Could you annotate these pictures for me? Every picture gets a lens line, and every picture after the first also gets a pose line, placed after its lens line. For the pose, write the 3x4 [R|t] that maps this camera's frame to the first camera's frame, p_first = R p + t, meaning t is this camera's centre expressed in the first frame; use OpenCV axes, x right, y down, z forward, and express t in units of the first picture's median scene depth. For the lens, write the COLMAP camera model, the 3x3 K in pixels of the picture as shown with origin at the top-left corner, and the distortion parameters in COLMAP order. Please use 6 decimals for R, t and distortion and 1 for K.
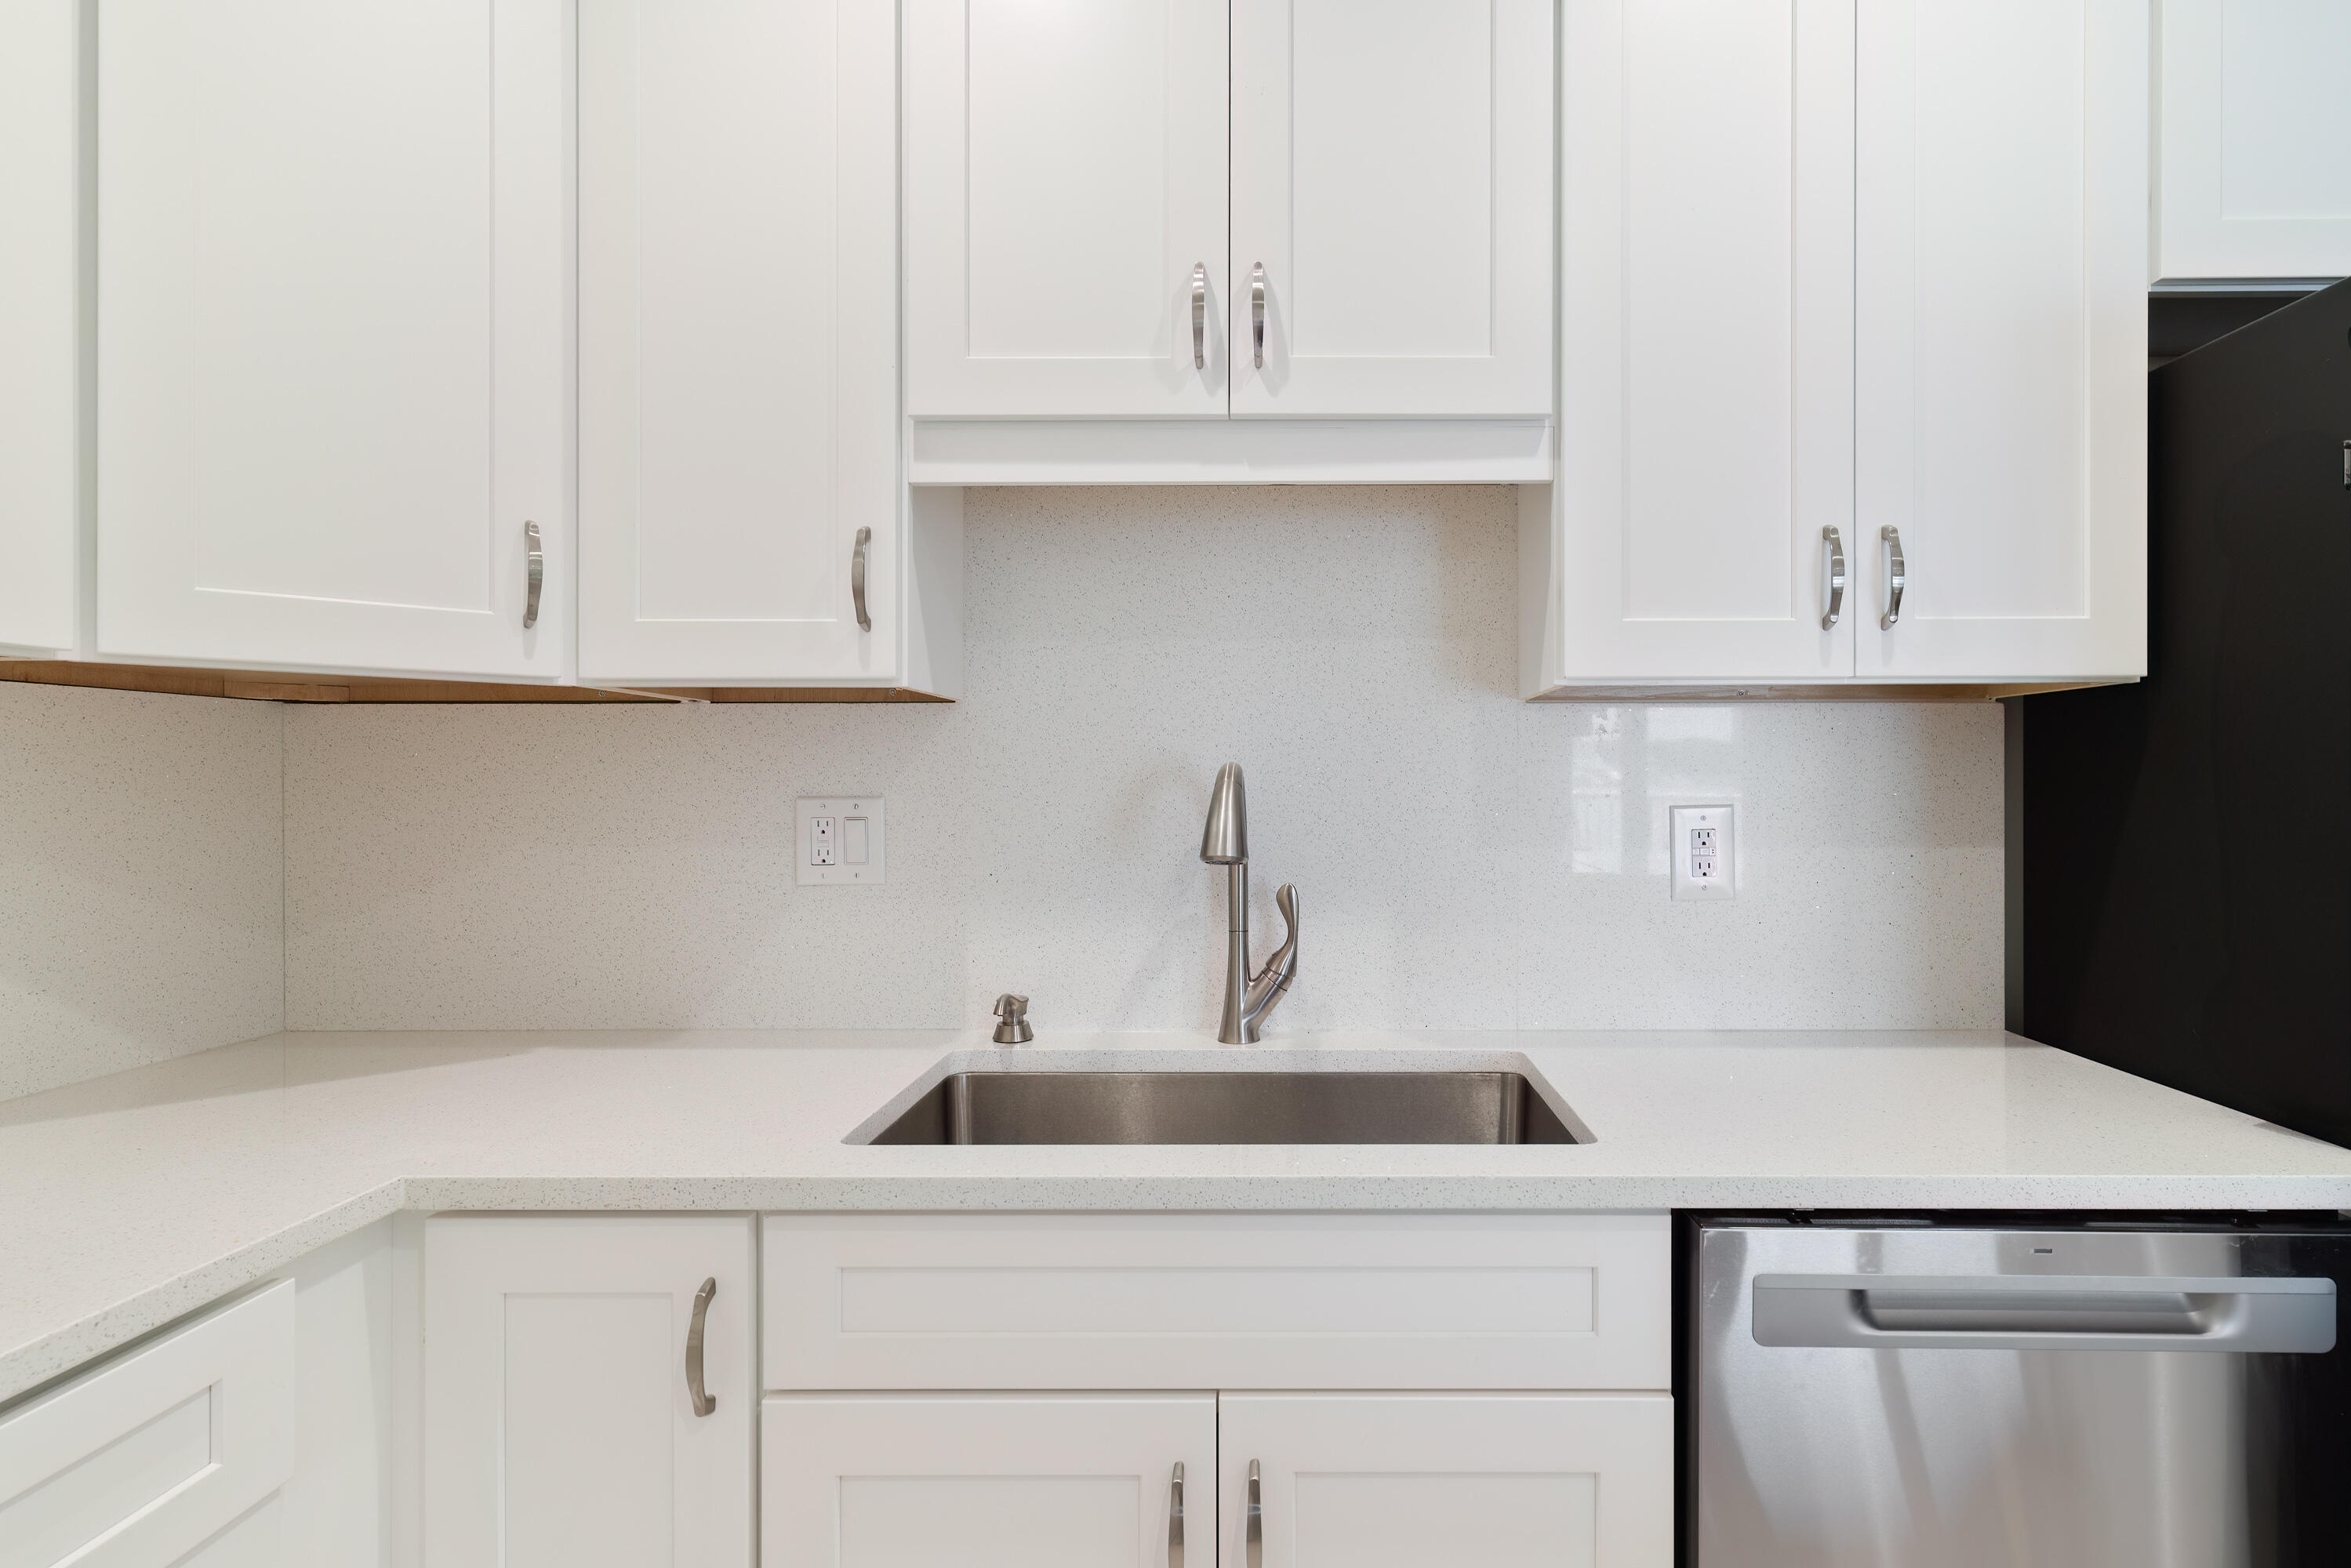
lens RADIAL K [[1152.9, 0, 1171.1], [0, 1152.9, 786.9], [0, 0, 1]] dist [-0.000875, -0.000599]
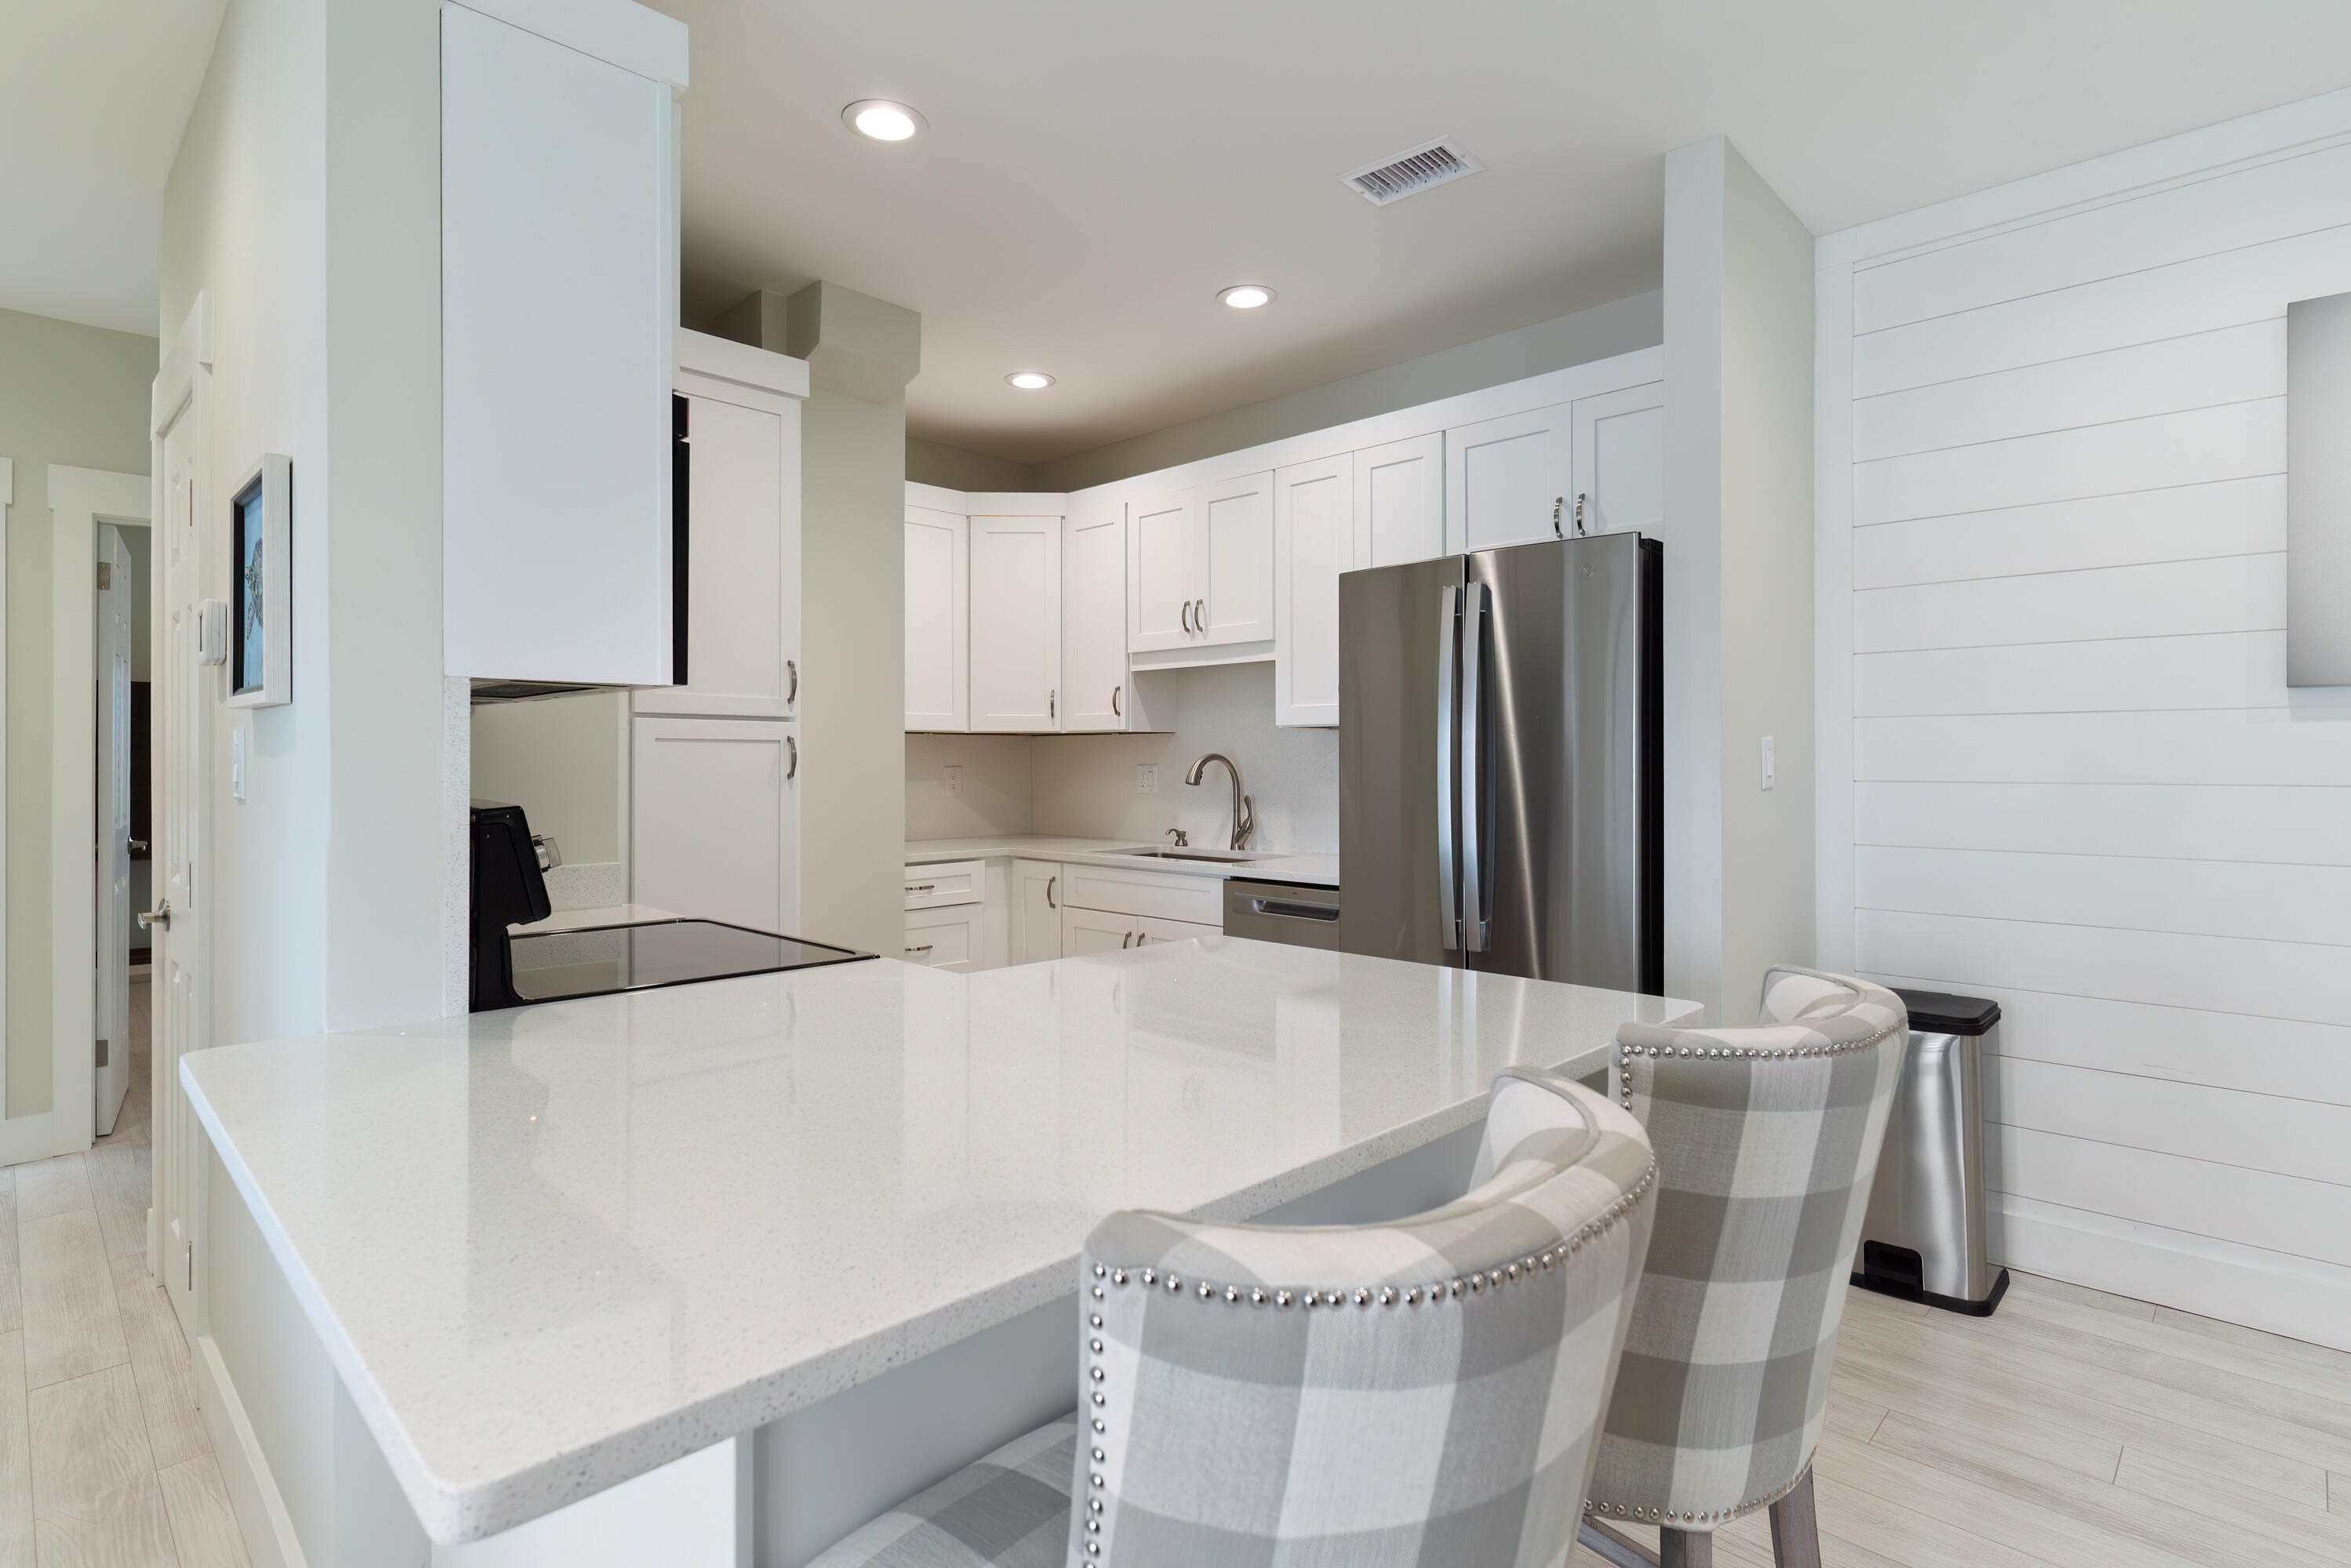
lens RADIAL K [[1144.4, 0, 1178.1], [0, 1144.4, 764.8], [0, 0, 1]] dist [-0.002092, 0.003717]
pose [[0.722502, 0.001882, -0.691367, 2.241440], [-0.002202, 0.999997, 0.000422, 0.009325], [0.691366, 0.001218, 0.722504, -1.362014]]
